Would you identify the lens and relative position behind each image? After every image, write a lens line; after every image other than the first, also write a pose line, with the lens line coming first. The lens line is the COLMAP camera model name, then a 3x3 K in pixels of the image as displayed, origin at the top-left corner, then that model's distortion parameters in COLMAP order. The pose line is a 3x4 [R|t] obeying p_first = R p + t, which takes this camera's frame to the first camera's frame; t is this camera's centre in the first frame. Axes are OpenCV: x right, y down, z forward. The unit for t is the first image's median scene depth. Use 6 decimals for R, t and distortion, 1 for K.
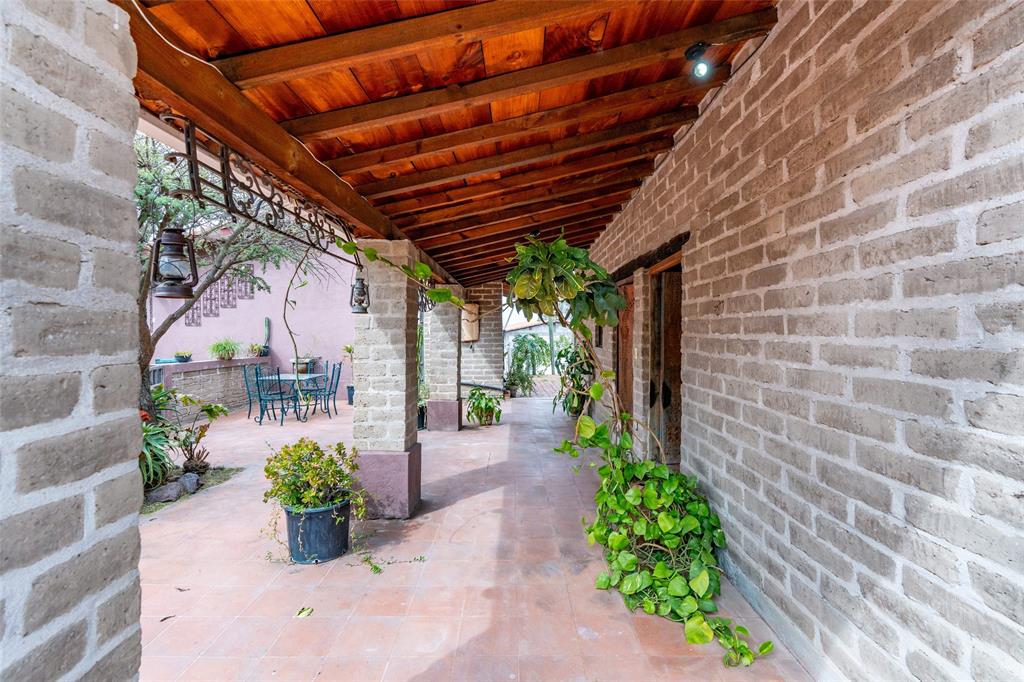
lens RADIAL K [[461.4, 0, 513.1], [0, 461.4, 339.1], [0, 0, 1]] dist [-0.011805, 0.004515]
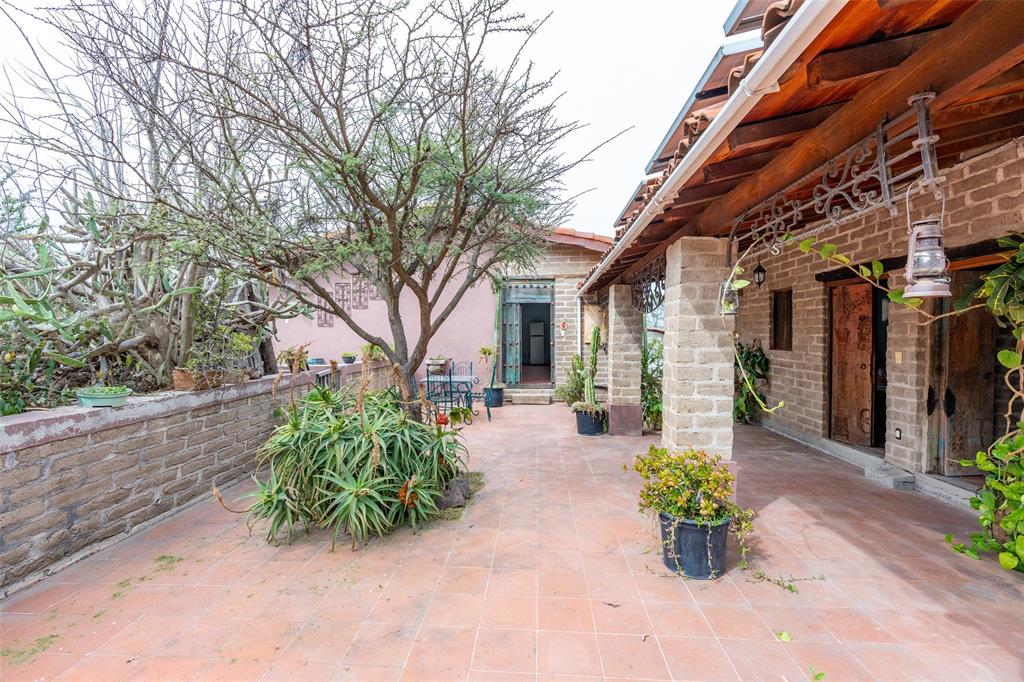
lens RADIAL K [[461.4, 0, 513.1], [0, 461.4, 339.1], [0, 0, 1]] dist [-0.011805, 0.004515]
pose [[0.998857, 0.003991, -0.047639, -0.641312], [-0.004137, 0.999987, -0.002976, -0.000548], [0.047627, 0.003169, 0.998860, 0.030802]]
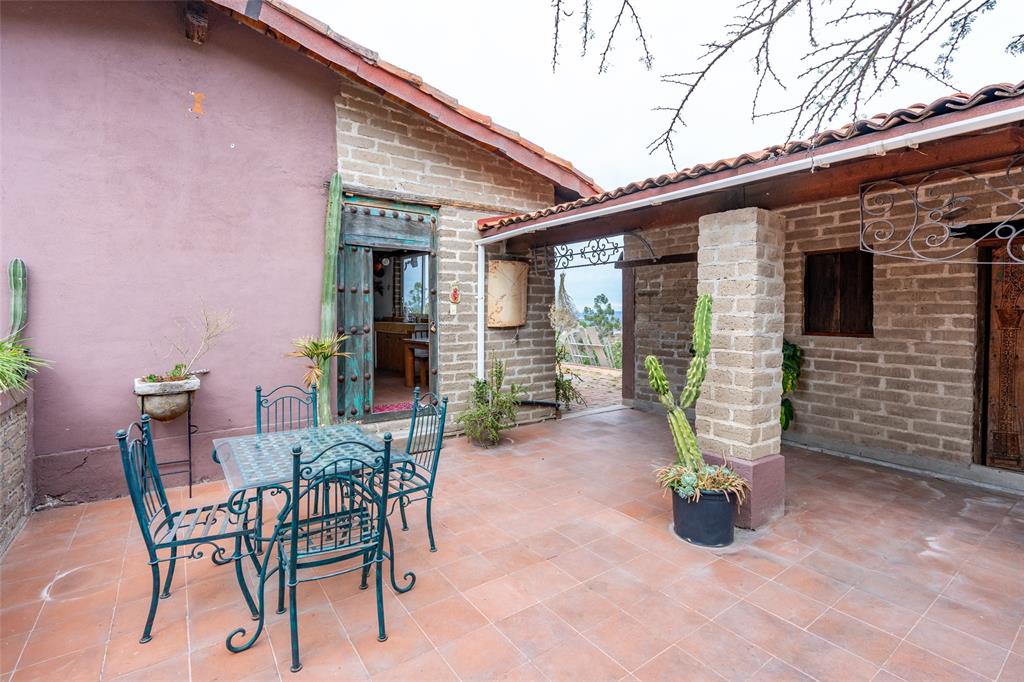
lens RADIAL K [[479.5, 0, 508.7], [0, 479.5, 317.0], [0, 0, 1]] dist [0.003158, 0.000729]
pose [[0.808714, 0.000502, 0.588202, -1.219926], [-0.000381, 1.000000, -0.000329, -0.020658], [-0.588203, 0.000042, 0.808714, 1.398367]]
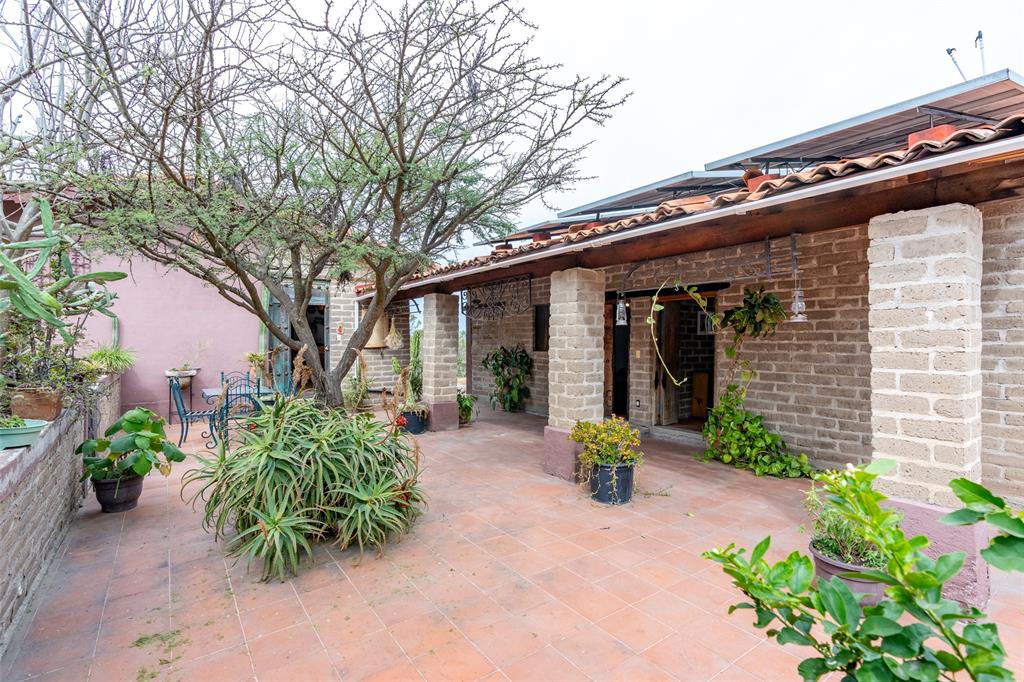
lens RADIAL K [[479.0, 0, 509.4], [0, 479.0, 340.8], [0, 0, 1]] dist [-0.005963, 0.001557]
pose [[0.802822, 0.003669, 0.596208, -1.302106], [0.003681, 0.999931, -0.011111, 0.005860], [-0.596208, 0.011115, 0.802753, 0.025835]]
